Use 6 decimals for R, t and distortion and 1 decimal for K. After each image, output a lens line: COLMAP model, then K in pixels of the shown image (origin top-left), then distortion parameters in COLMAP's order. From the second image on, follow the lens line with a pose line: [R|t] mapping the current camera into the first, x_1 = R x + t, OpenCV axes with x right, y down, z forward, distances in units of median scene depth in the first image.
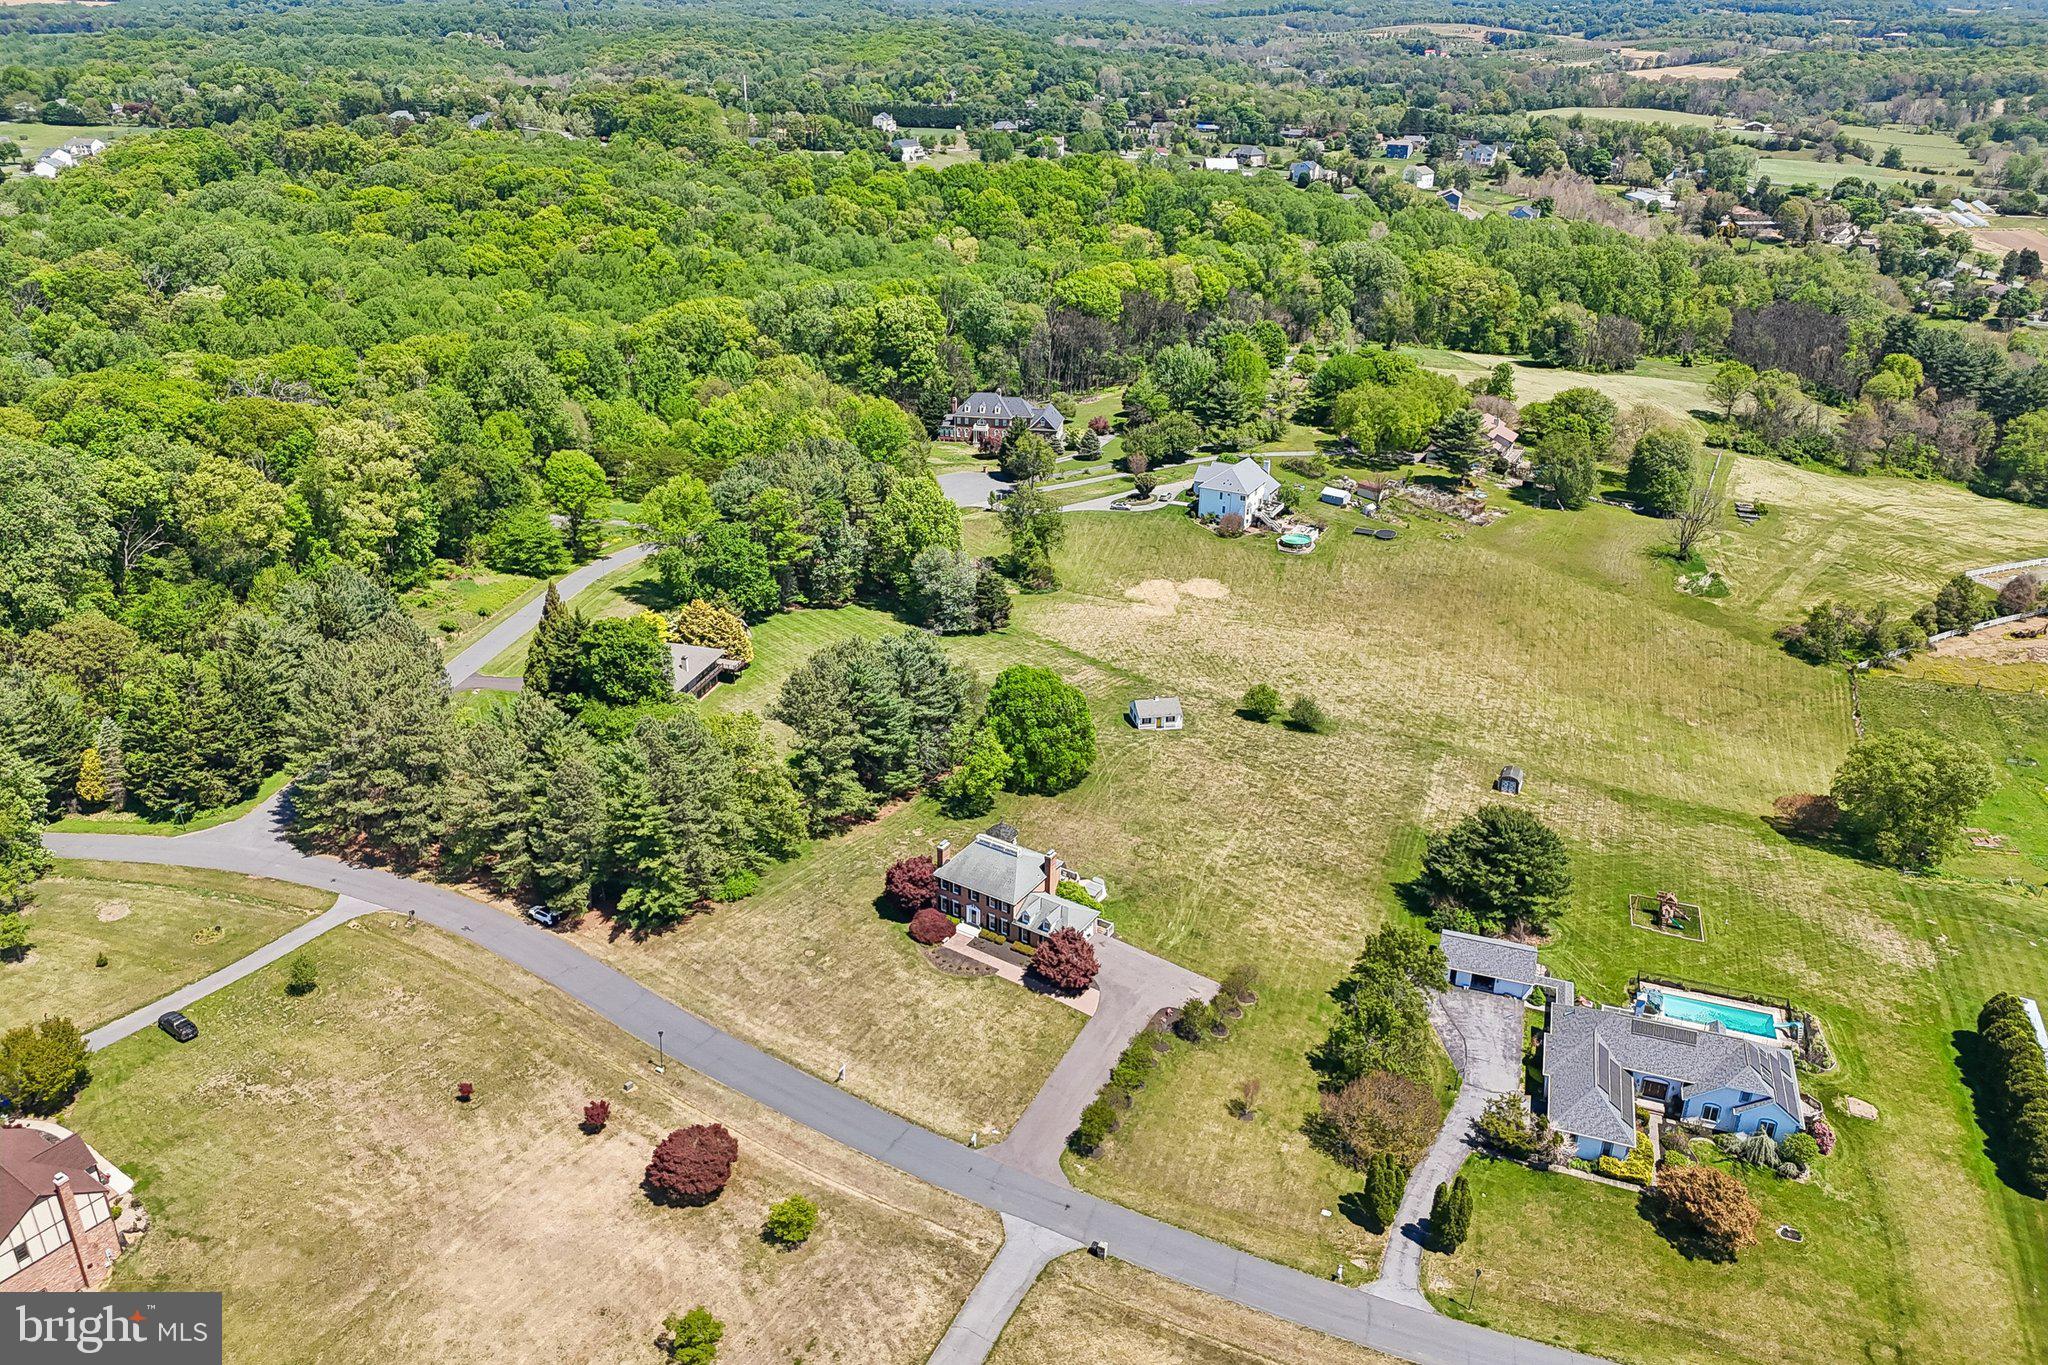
lens RADIAL K [[1549.5, 0, 1028.2], [0, 1549.5, 563.4], [0, 0, 1]] dist [0.124575, -0.147806]
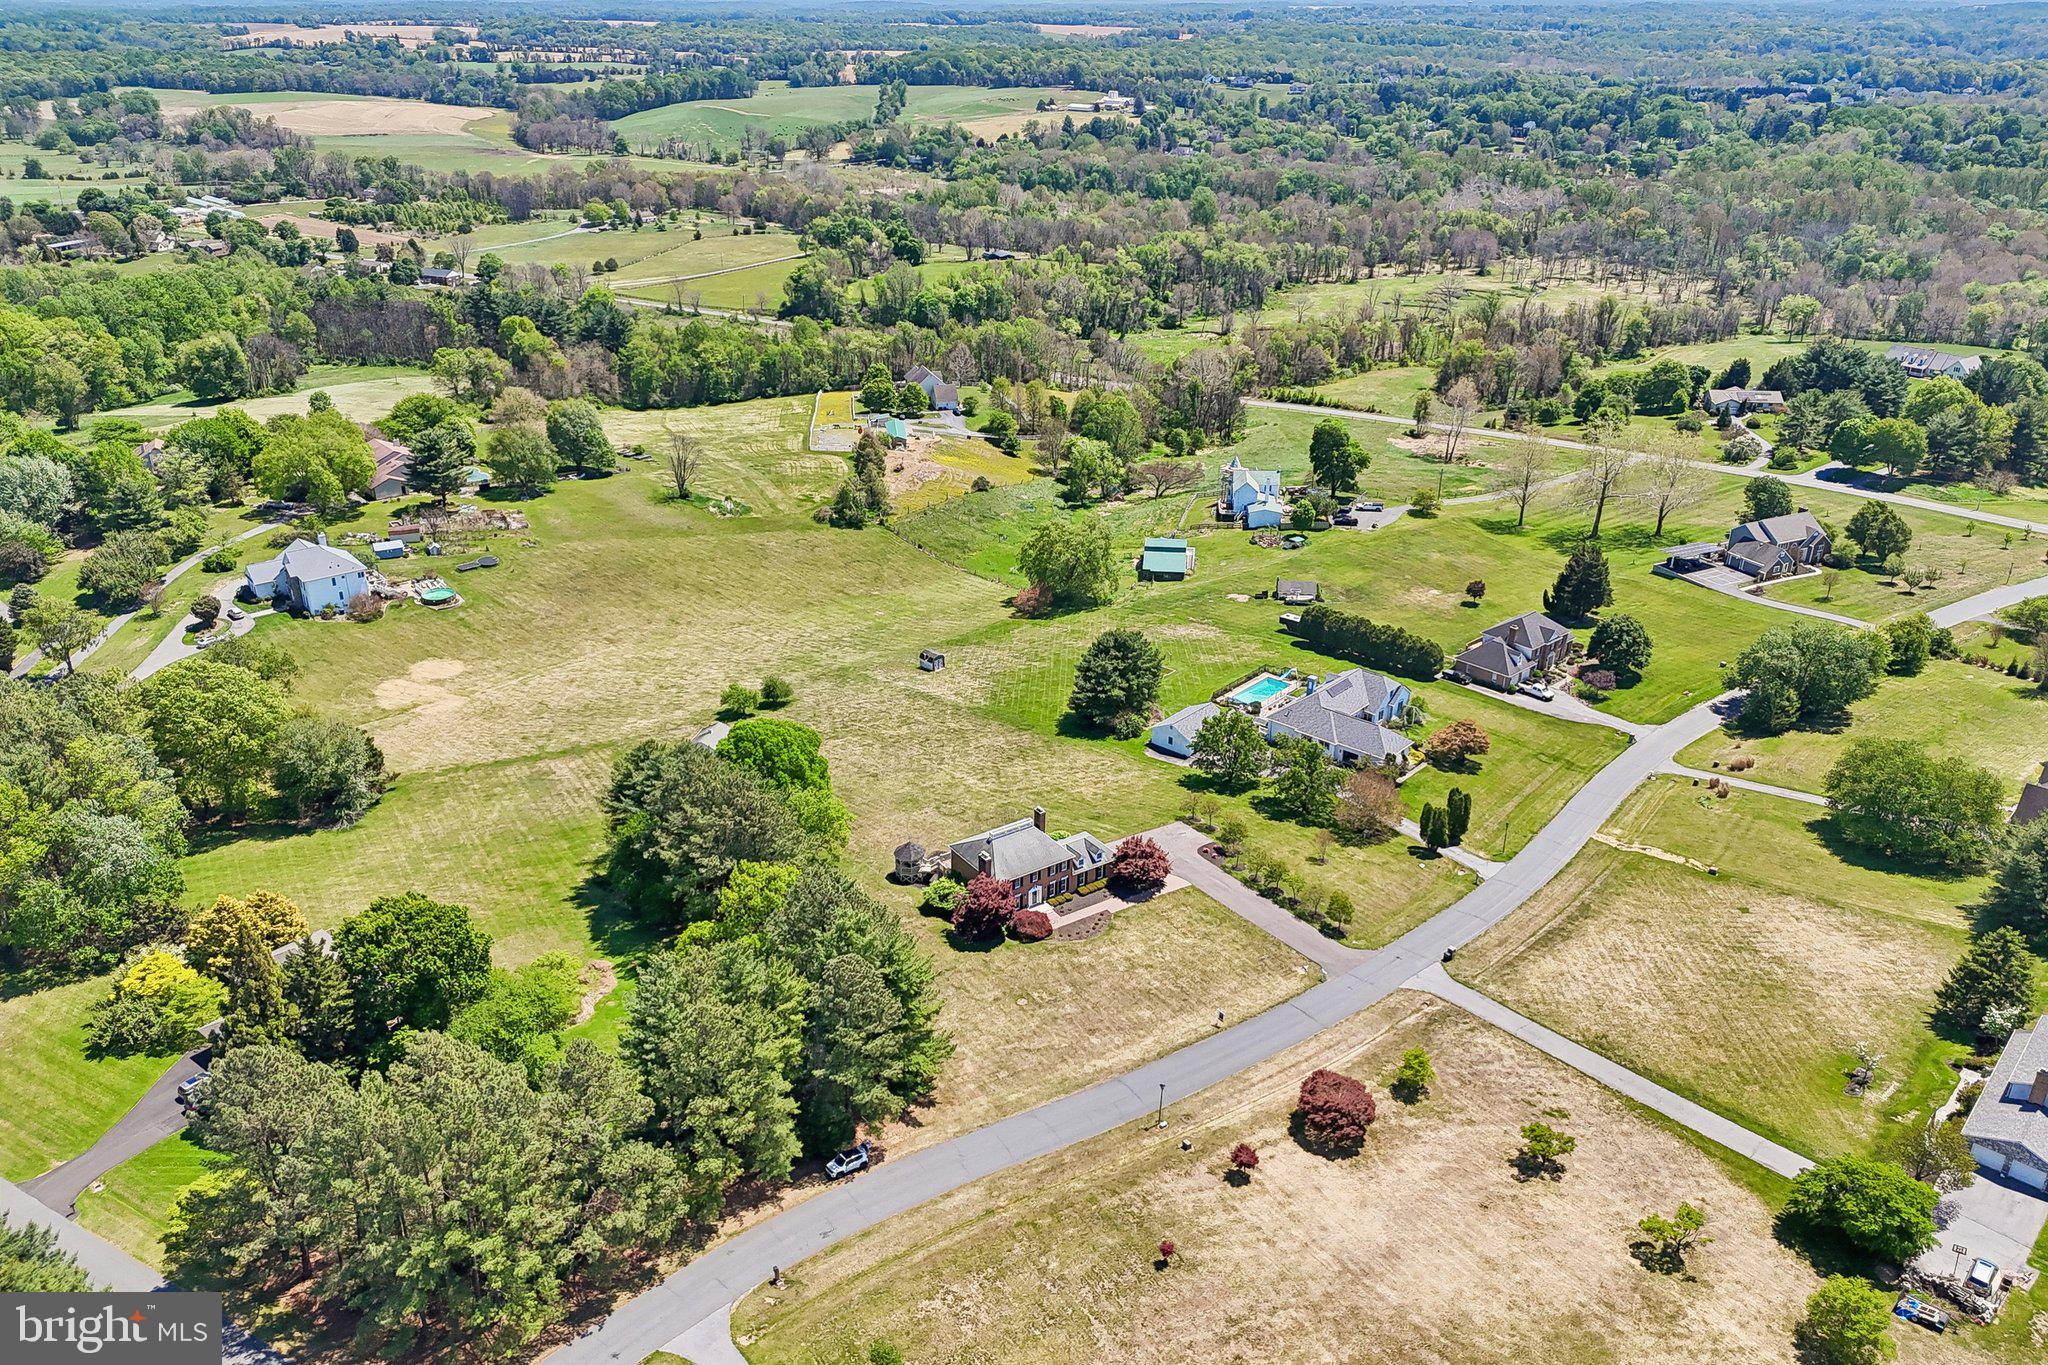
lens RADIAL K [[1497.2, 0, 1013.9], [0, 1497.2, 645.7], [0, 0, 1]] dist [0.154777, -0.252220]
pose [[0.391606, -0.368715, 0.843026, -0.776669], [0.325831, 0.912402, 0.247702, -0.166944], [-0.860511, 0.177683, 0.477441, 0.483662]]
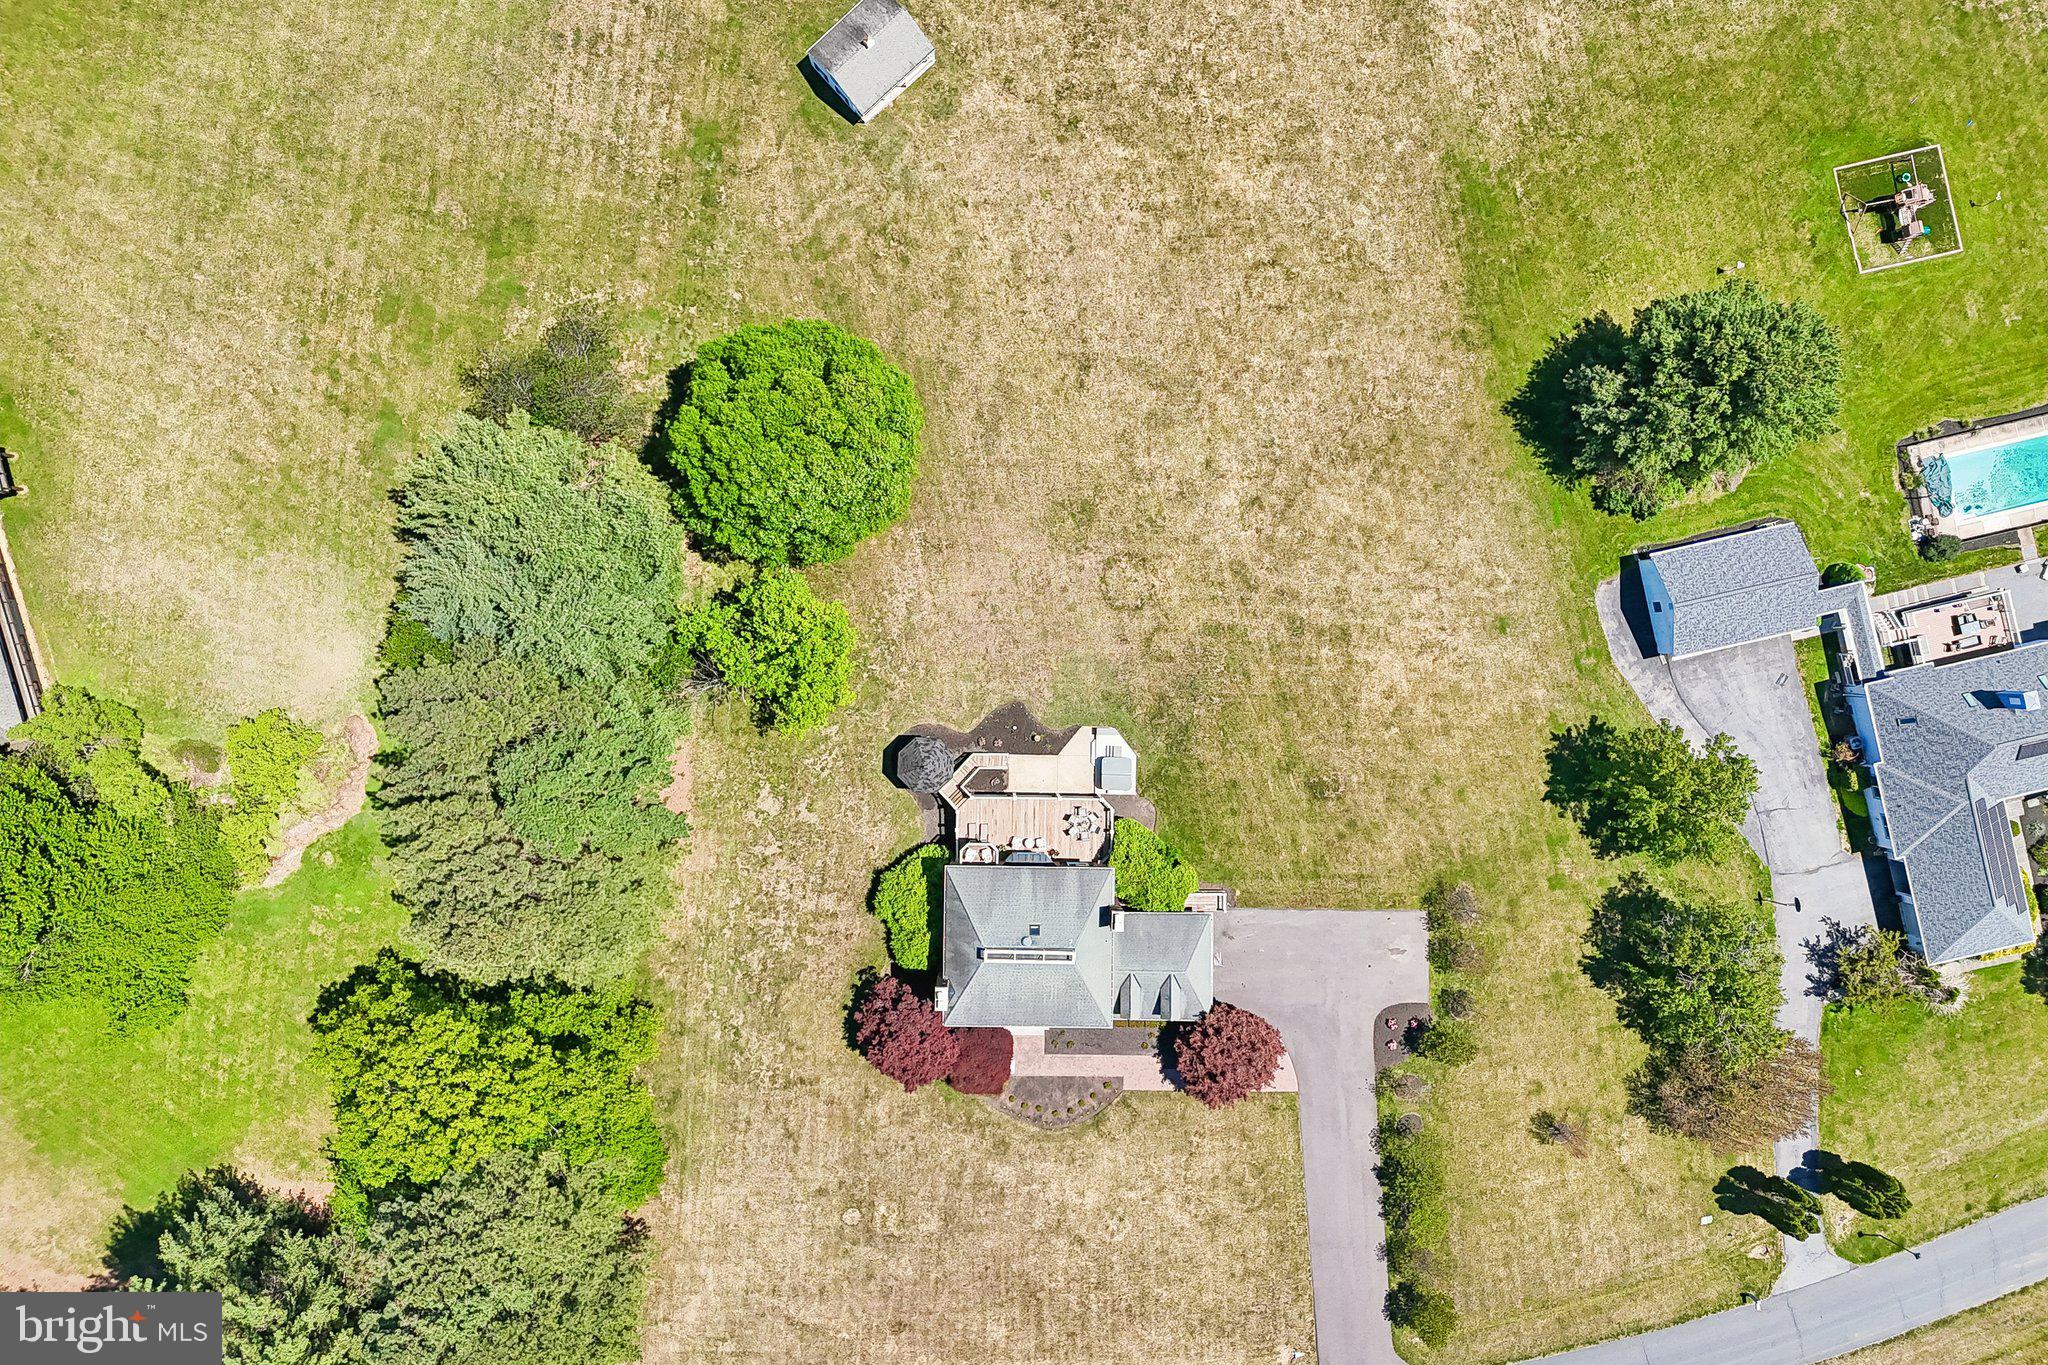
lens RADIAL K [[1480.8, 0, 1025.7], [0, 1480.8, 671.1], [0, 0, 1]] dist [0.179326, -0.387088]
pose [[0.849635, -0.527346, -0.005149, 0.035334], [0.176298, 0.274815, 0.945196, -0.341707], [-0.497030, -0.803980, 0.326462, 0.871777]]
